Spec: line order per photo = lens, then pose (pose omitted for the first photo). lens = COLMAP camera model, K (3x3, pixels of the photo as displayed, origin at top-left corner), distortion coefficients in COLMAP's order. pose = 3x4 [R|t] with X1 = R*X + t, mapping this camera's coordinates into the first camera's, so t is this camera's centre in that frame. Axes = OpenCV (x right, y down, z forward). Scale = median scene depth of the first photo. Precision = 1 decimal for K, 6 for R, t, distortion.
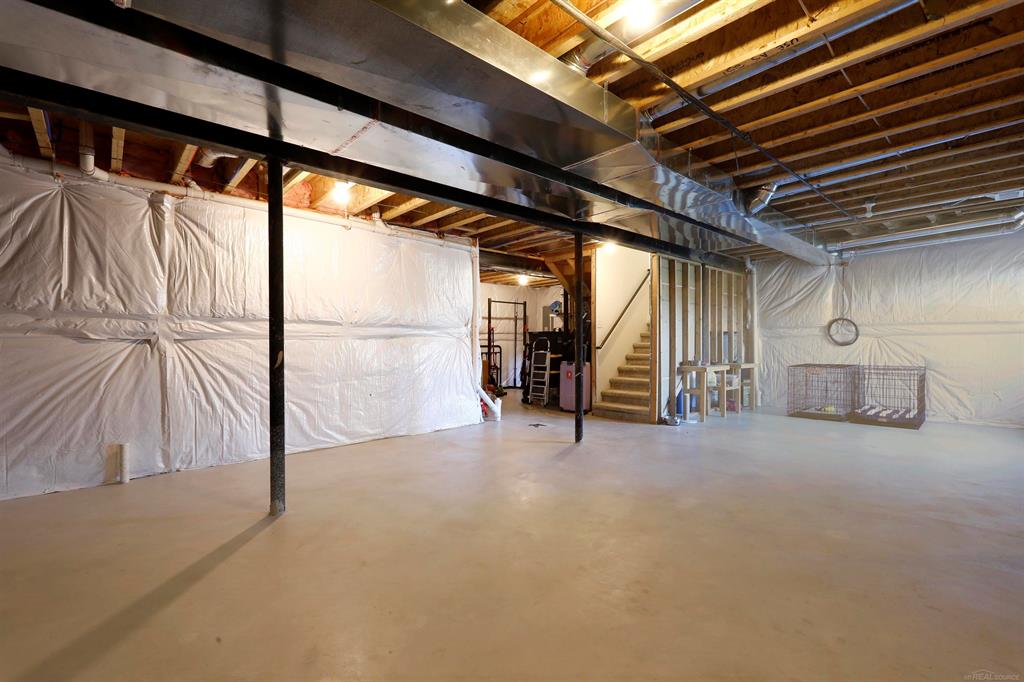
lens RADIAL K [[454.3, 0, 512.0], [0, 454.3, 341.0], [0, 0, 1]] dist [-0.003199, -0.000272]
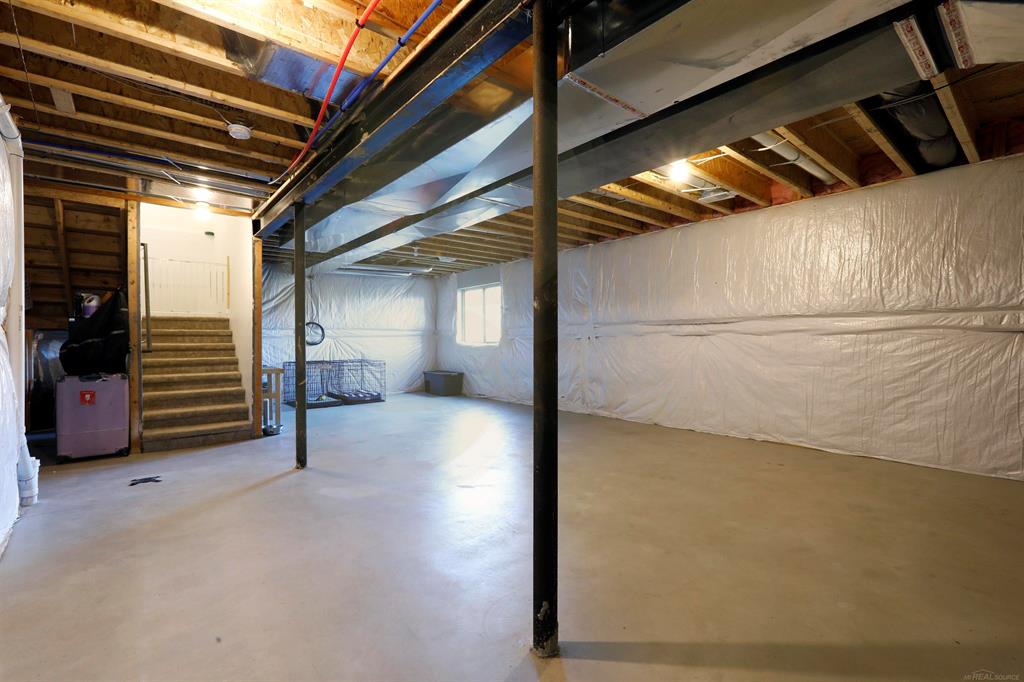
lens RADIAL K [[454.3, 0, 512.0], [0, 454.3, 341.0], [0, 0, 1]] dist [-0.003199, -0.000272]
pose [[0.044682, 0.003095, 0.998996, -0.492553], [0.003030, 0.999990, -0.003234, 0.004850], [-0.998997, 0.003172, 0.044672, 0.469092]]
